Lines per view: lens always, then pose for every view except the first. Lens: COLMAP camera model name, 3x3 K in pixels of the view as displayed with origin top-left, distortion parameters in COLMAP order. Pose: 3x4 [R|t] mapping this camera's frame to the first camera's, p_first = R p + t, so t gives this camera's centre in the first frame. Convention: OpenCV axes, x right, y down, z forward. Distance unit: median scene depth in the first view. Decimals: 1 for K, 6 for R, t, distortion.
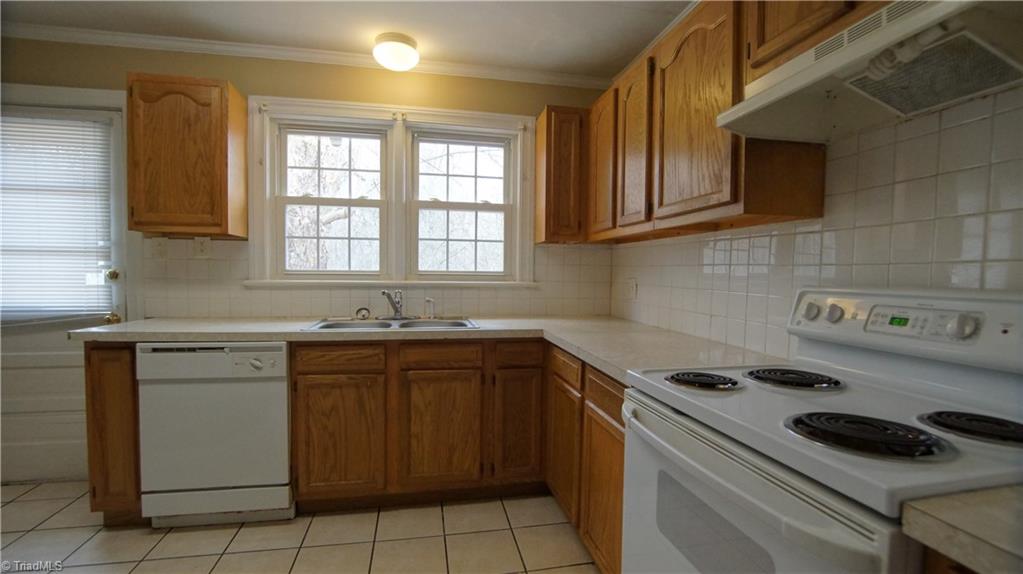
lens RADIAL K [[454.6, 0, 512.0], [0, 454.6, 287.2], [0, 0, 1]] dist [-0.036752, 0.006732]
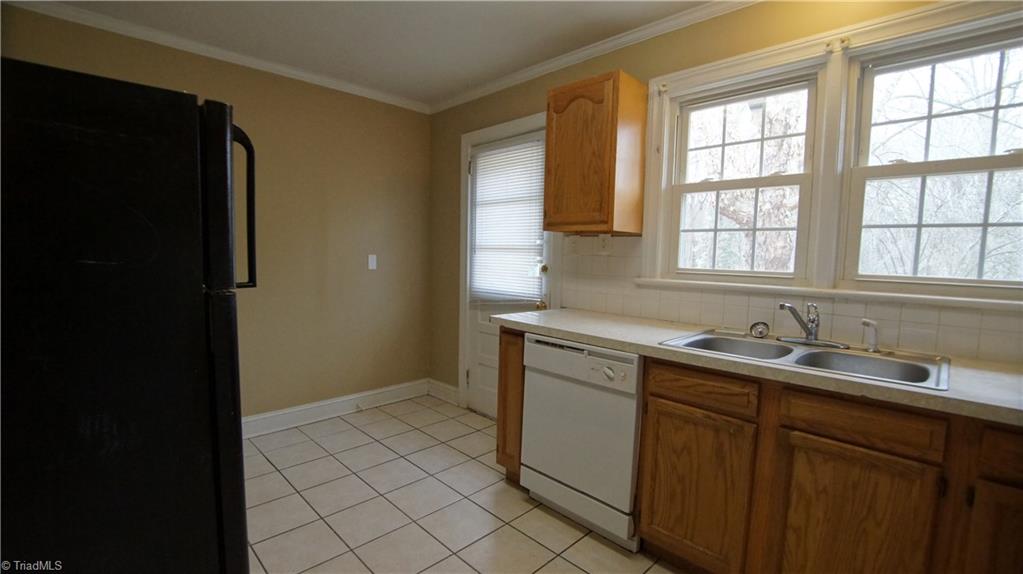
lens RADIAL K [[454.6, 0, 513.9], [0, 454.6, 287.8], [0, 0, 1]] dist [-0.036752, 0.006732]
pose [[0.543354, 0.066658, -0.836853, 0.079831], [-0.040261, 0.997765, 0.053334, -0.039738], [0.838538, 0.004714, 0.544823, 0.286523]]
